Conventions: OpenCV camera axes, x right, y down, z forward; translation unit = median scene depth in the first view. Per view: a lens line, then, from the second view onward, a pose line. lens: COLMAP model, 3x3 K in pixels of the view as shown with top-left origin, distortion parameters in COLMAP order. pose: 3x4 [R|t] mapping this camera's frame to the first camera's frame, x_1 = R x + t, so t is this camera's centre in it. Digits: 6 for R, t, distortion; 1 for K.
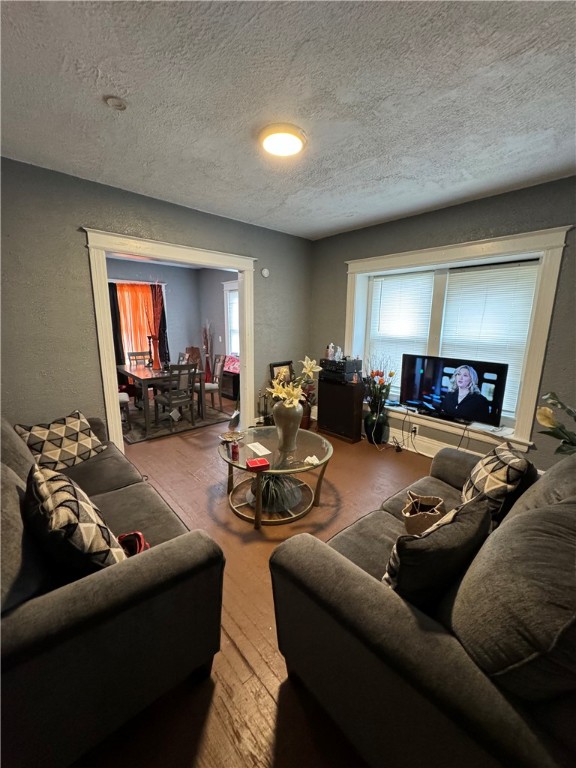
lens RADIAL K [[304.5, 0, 289.4], [0, 304.5, 384.7], [0, 0, 1]] dist [-0.006217, 0.000934]
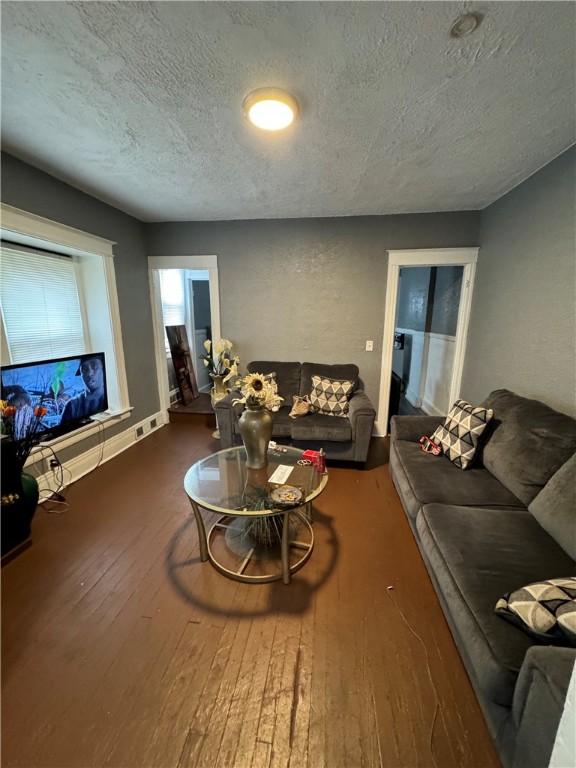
lens RADIAL K [[304.5, 0, 294.1], [0, 304.5, 383.6], [0, 0, 1]] dist [-0.006217, 0.000934]
pose [[-0.648175, -0.177313, 0.740560, -0.581270], [0.135249, 0.930244, 0.341106, -0.247016], [-0.749384, 0.321257, -0.578980, 1.162388]]
